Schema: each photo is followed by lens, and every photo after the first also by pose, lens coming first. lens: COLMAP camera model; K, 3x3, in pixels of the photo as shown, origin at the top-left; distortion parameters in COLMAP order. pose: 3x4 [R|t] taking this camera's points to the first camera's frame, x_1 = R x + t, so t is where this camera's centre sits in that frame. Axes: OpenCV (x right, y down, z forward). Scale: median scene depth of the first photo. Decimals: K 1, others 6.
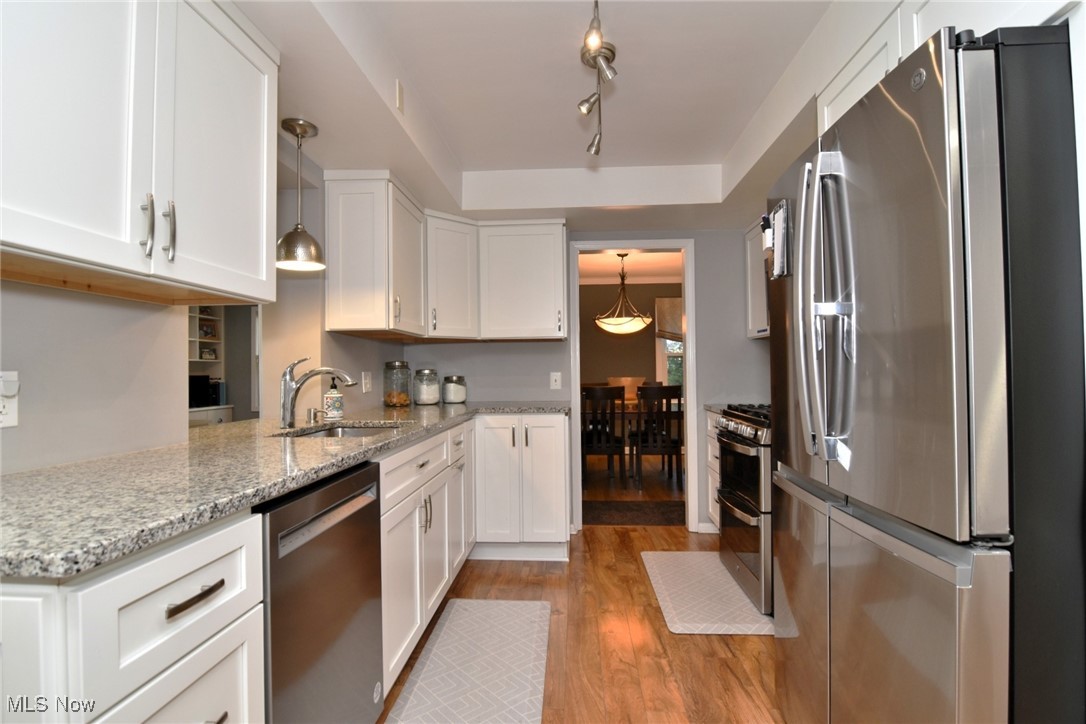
lens RADIAL K [[502.2, 0, 543.0], [0, 502.2, 362.0], [0, 0, 1]] dist [-0.000003, -0.000001]
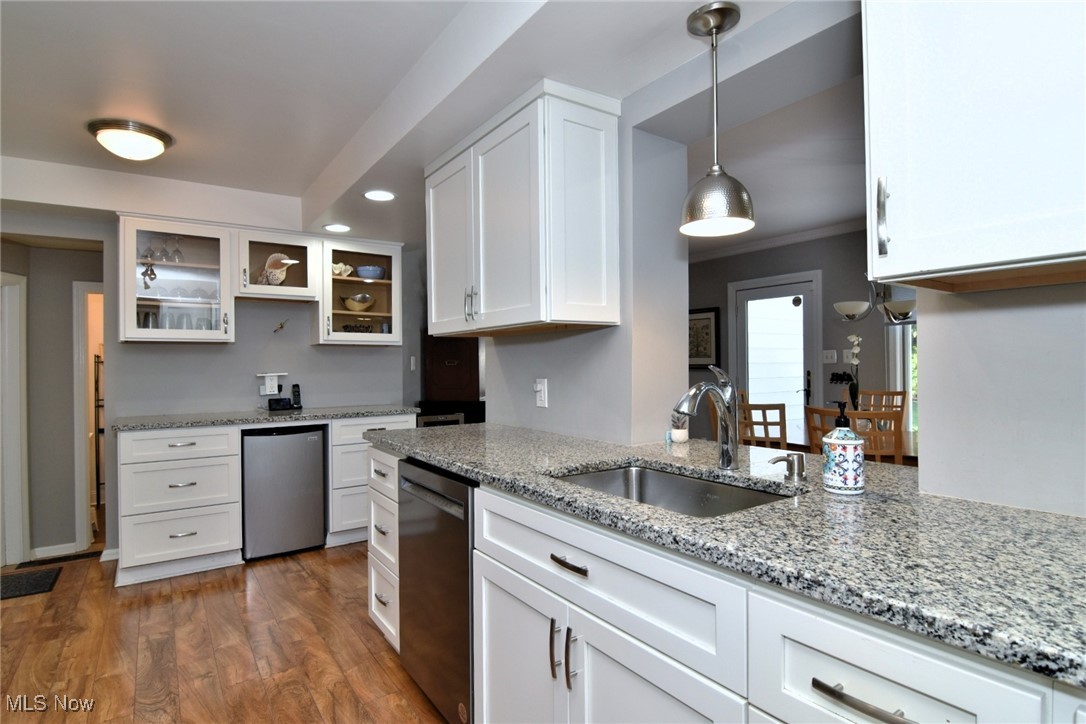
lens RADIAL K [[575.2, 0, 543.0], [0, 575.2, 362.0], [0, 0, 1]] dist [-0.001898, -0.000114]
pose [[-0.791094, 0.014977, -0.611511, 0.160667], [0.029296, 0.999481, -0.013420, -0.010181], [0.610993, -0.028531, -0.791122, 1.440765]]
